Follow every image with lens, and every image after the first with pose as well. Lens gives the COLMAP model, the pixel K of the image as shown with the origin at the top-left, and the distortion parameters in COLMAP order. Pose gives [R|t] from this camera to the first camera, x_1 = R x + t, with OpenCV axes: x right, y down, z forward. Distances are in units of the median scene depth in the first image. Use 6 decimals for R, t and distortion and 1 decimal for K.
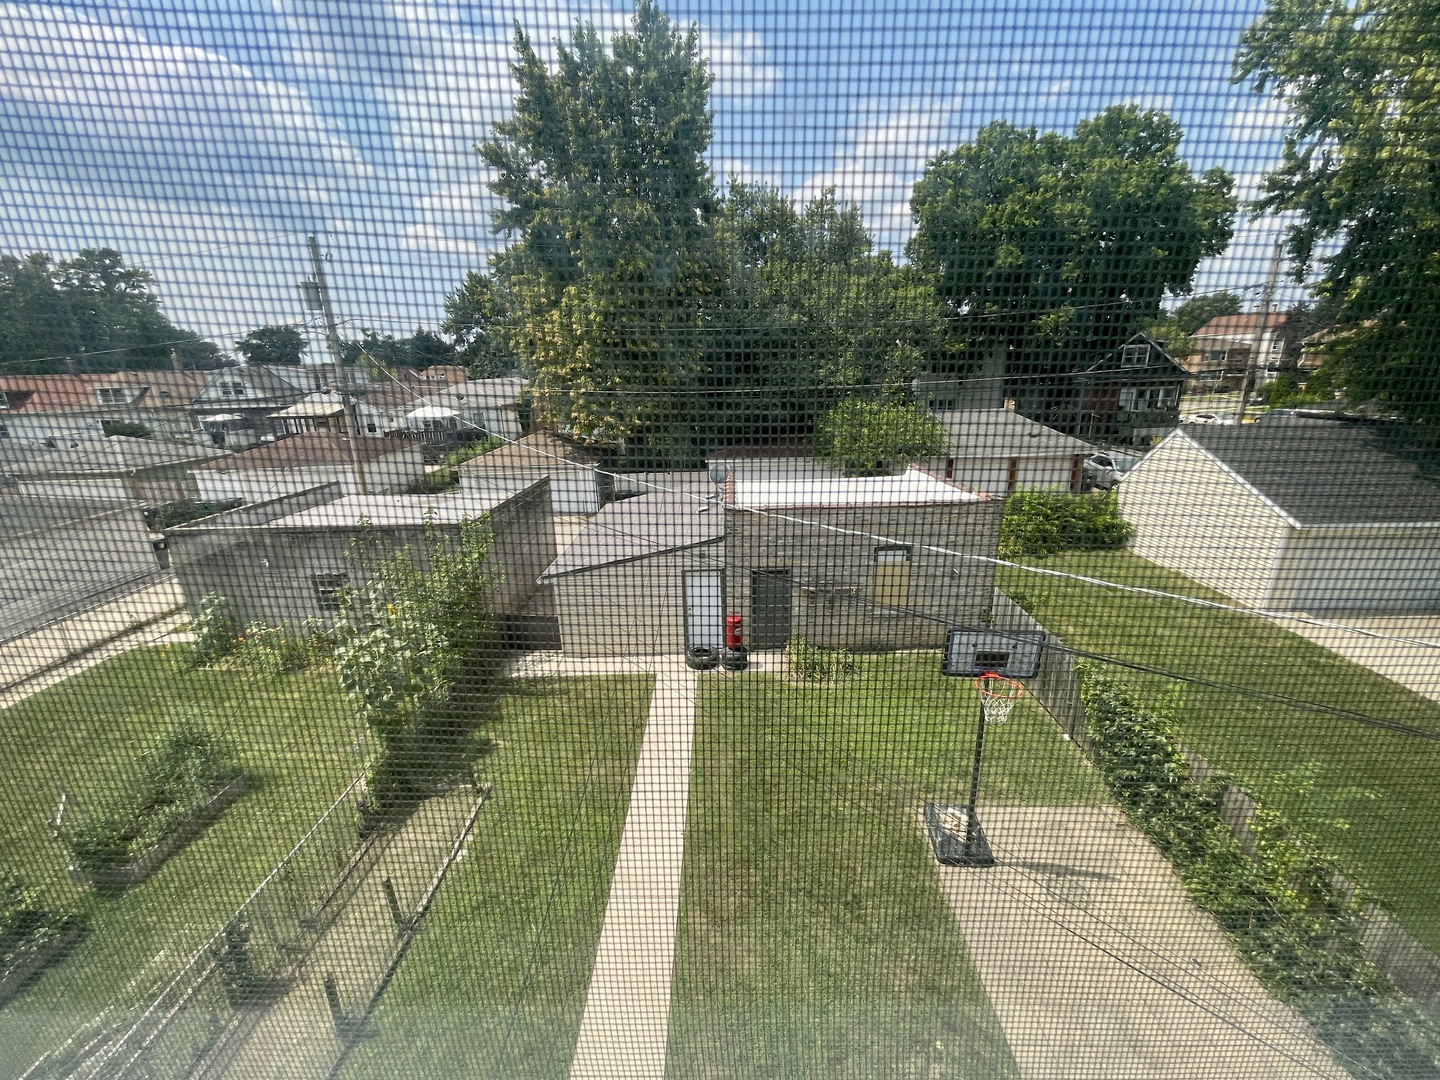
lens RADIAL K [[582.8, 0, 718.9], [0, 582.8, 539.7], [0, 0, 1]] dist [-0.001333, -0.000293]
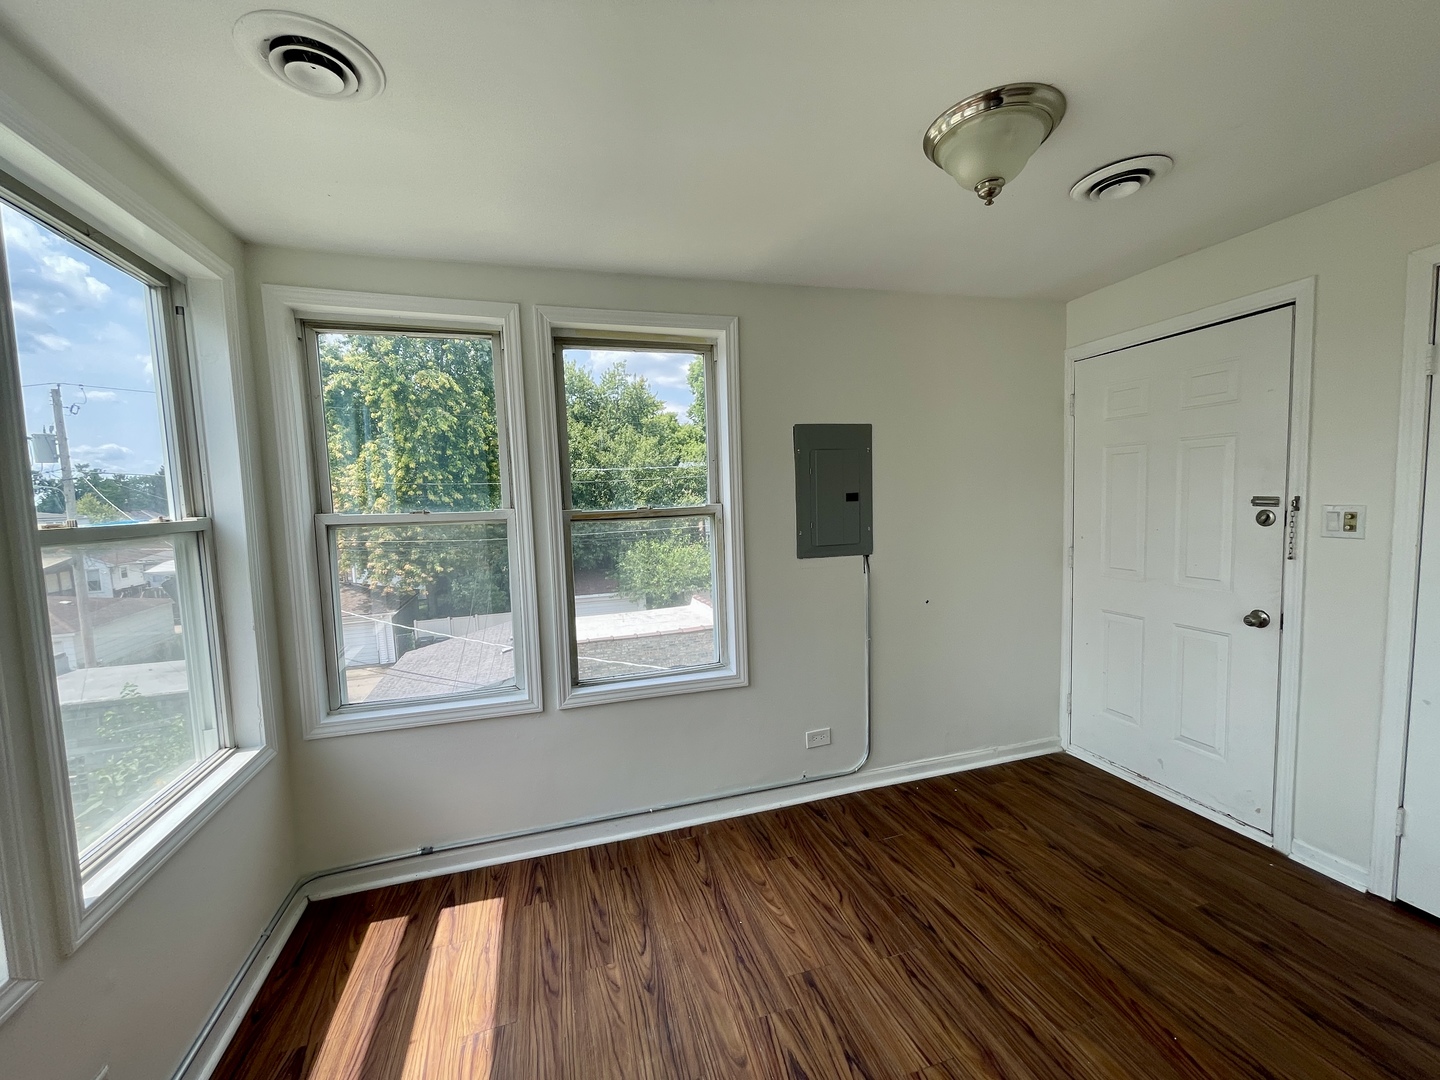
lens RADIAL K [[582.8, 0, 717.6], [0, 582.8, 541.9], [0, 0, 1]] dist [-0.001333, -0.000293]
pose [[0.953767, -0.032543, 0.298781, 0.020639], [0.096871, 0.974353, -0.203105, 0.006754], [-0.284509, 0.222658, 0.932458, -0.103653]]
